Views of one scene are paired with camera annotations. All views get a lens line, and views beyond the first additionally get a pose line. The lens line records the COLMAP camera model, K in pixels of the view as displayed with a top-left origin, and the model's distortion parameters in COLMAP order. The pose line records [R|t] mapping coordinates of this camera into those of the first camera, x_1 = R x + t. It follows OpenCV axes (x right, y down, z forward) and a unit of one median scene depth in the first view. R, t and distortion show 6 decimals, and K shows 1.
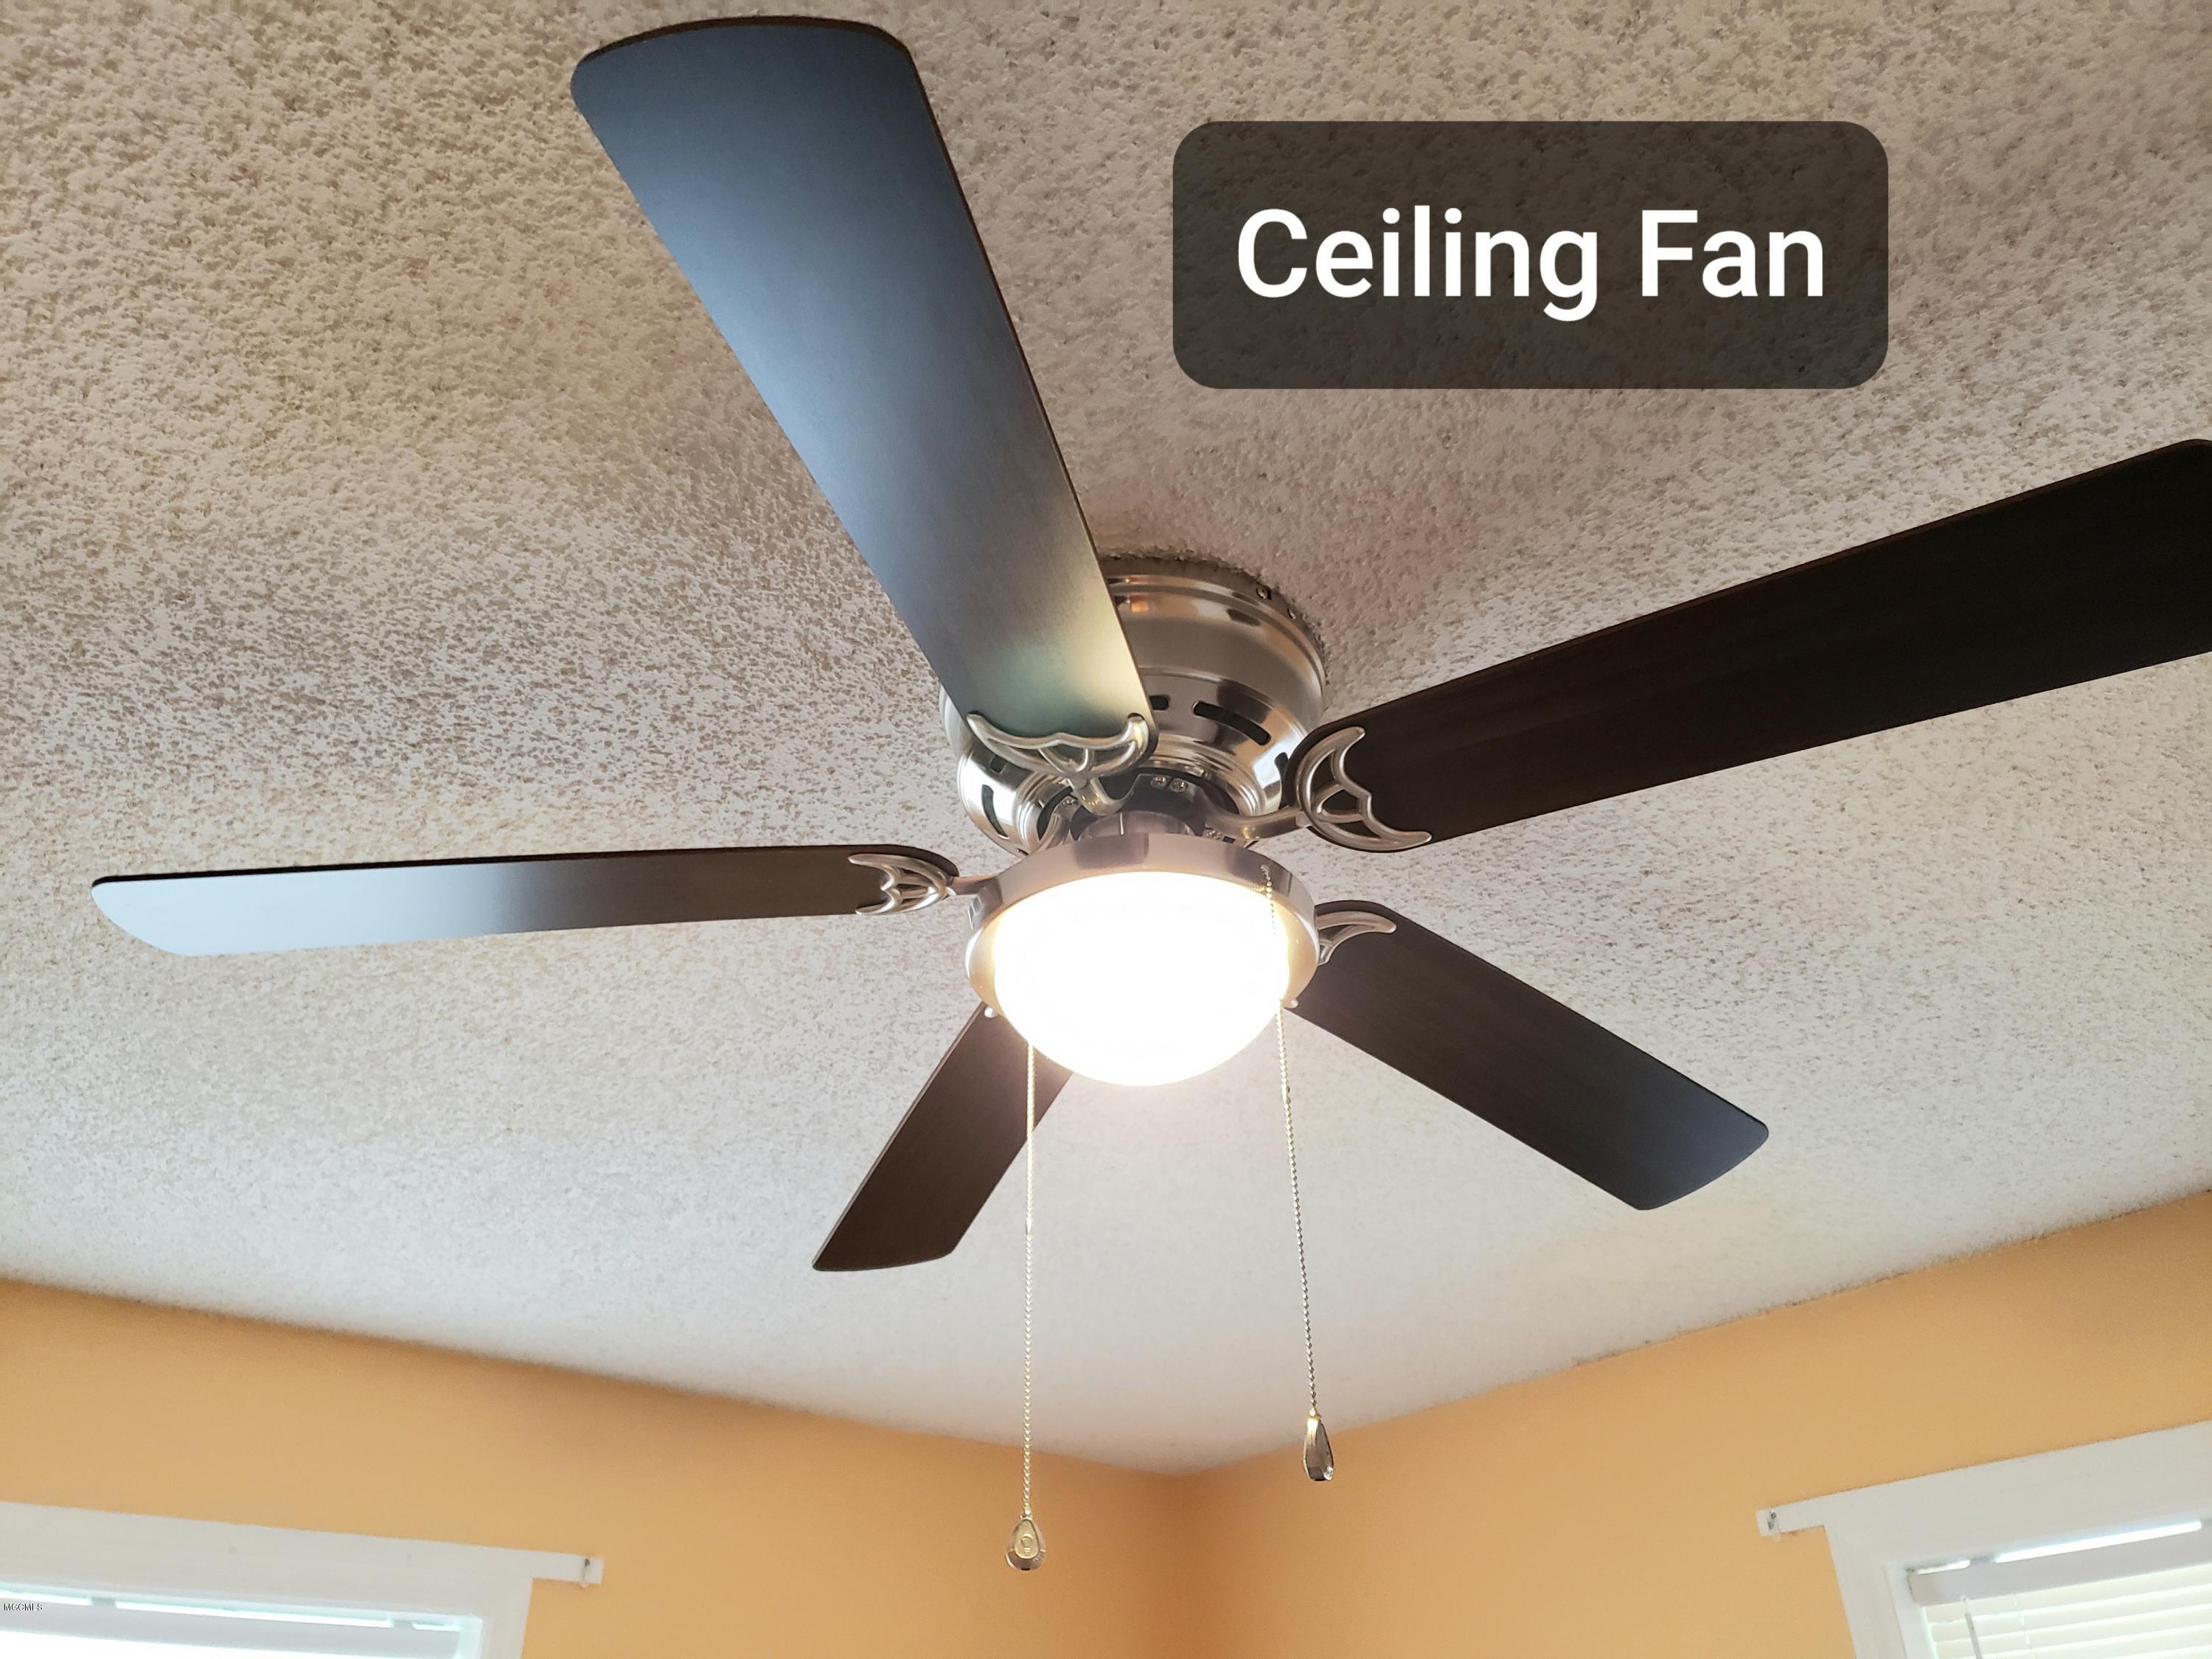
lens RADIAL K [[1707.5, 0, 1116.8], [0, 1707.5, 834.6], [0, 0, 1]] dist [0.023451, -0.005072]
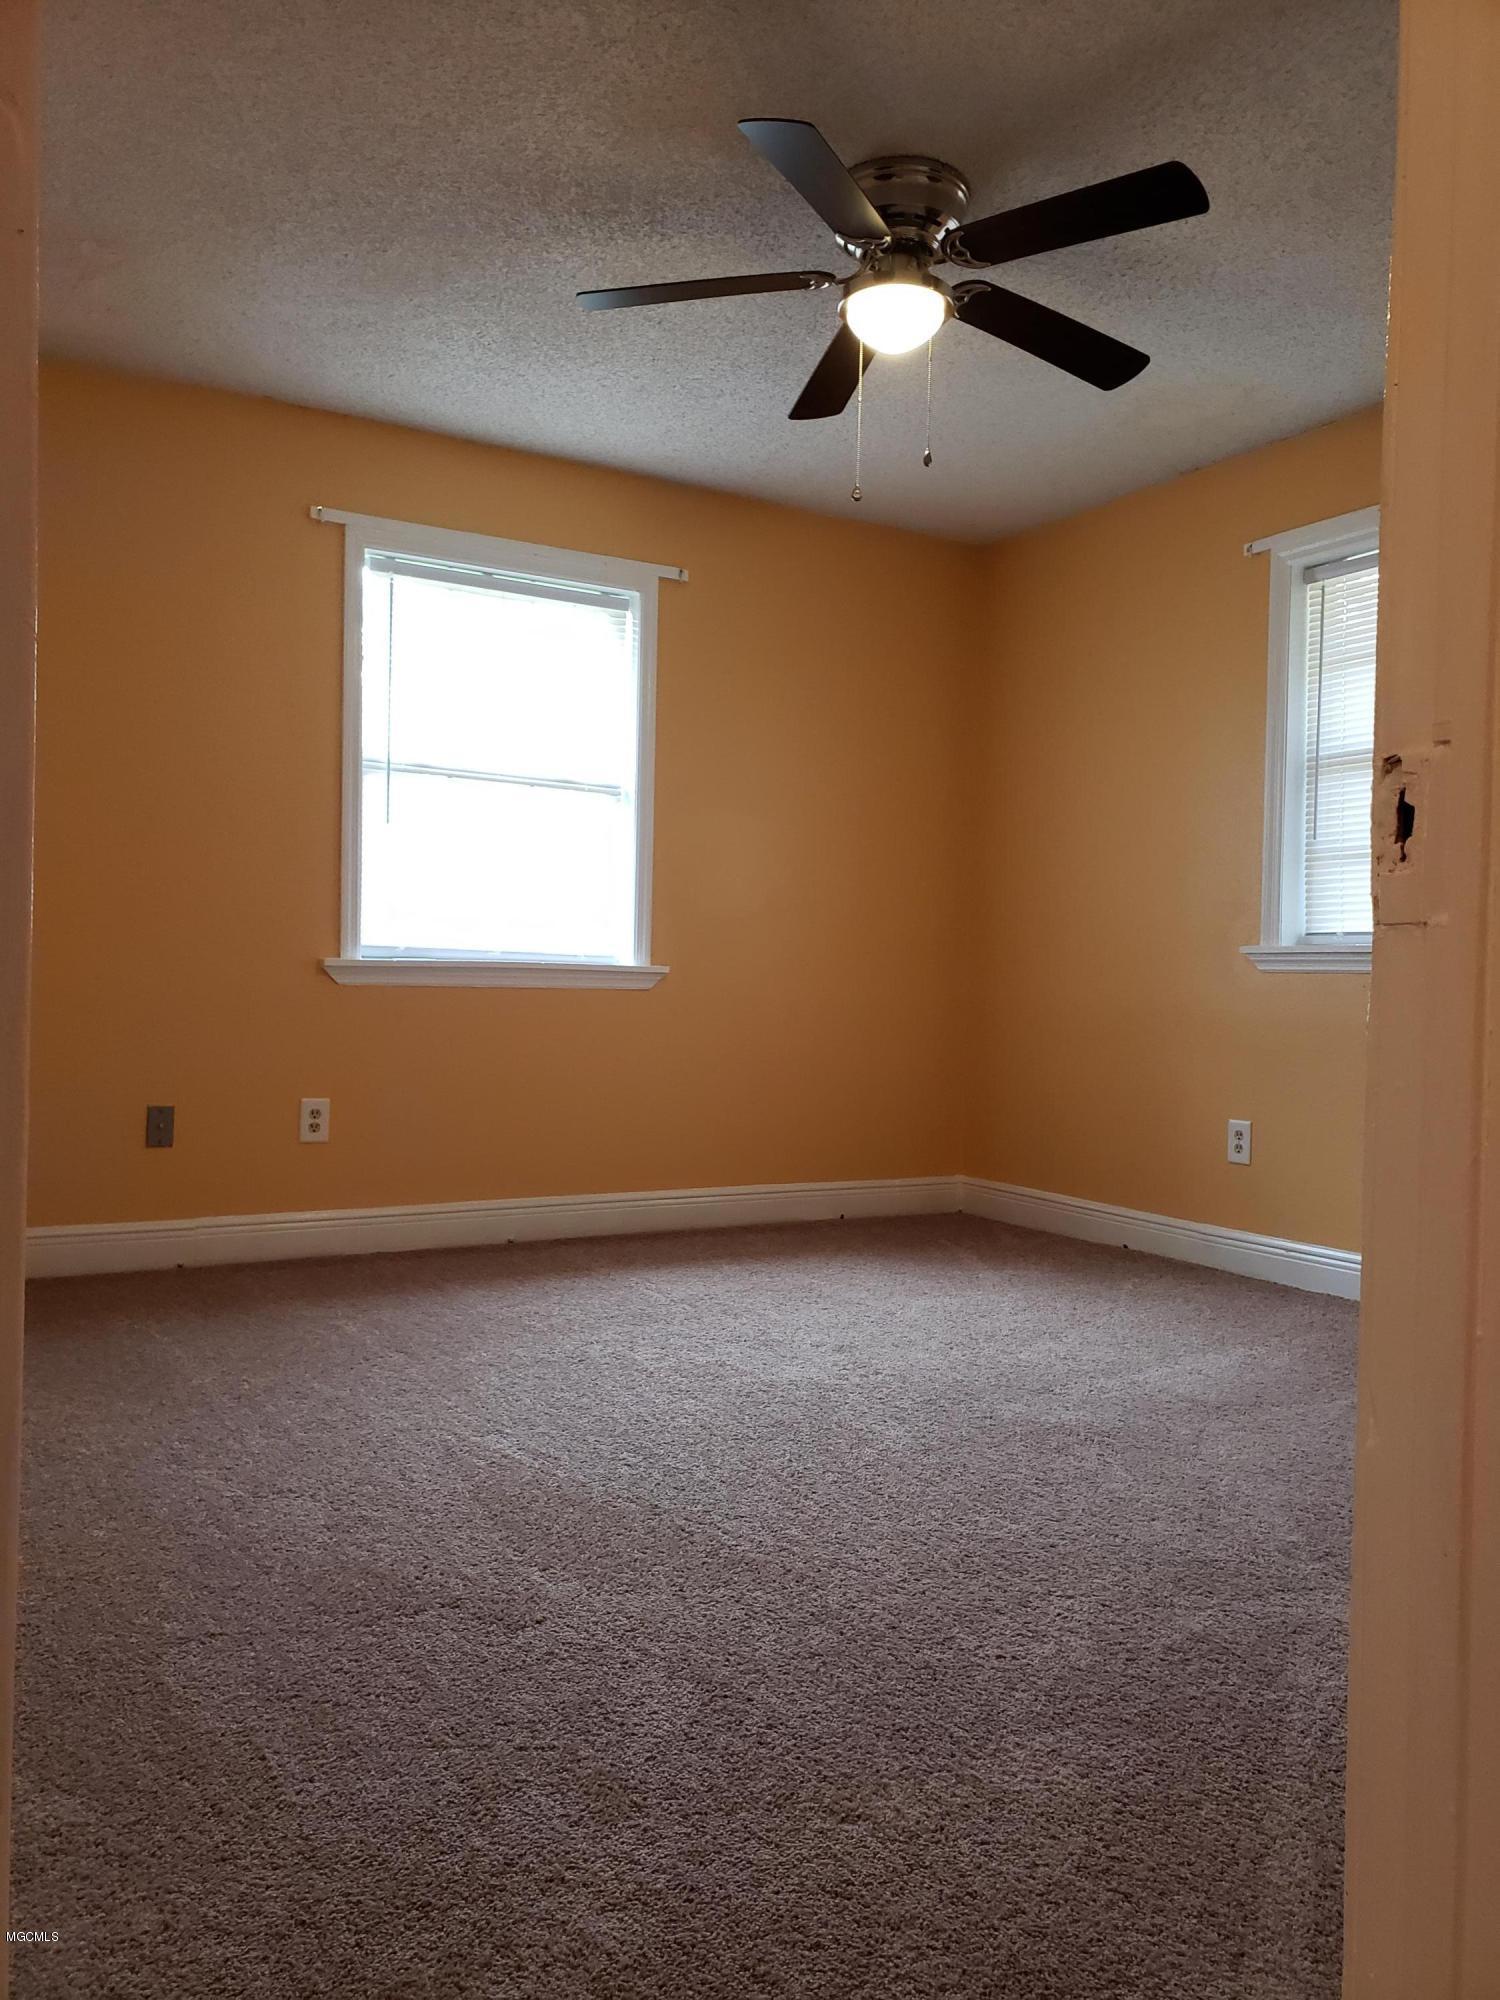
lens RADIAL K [[1543.9, 0, 755.1], [0, 1543.9, 1006.1], [0, 0, 1]] dist [0.023451, -0.005072]
pose [[0.985690, 0.051963, -0.160359, 0.262051], [0.046372, 0.831011, 0.554320, -0.417402], [0.162064, -0.553824, 0.816710, -1.900558]]
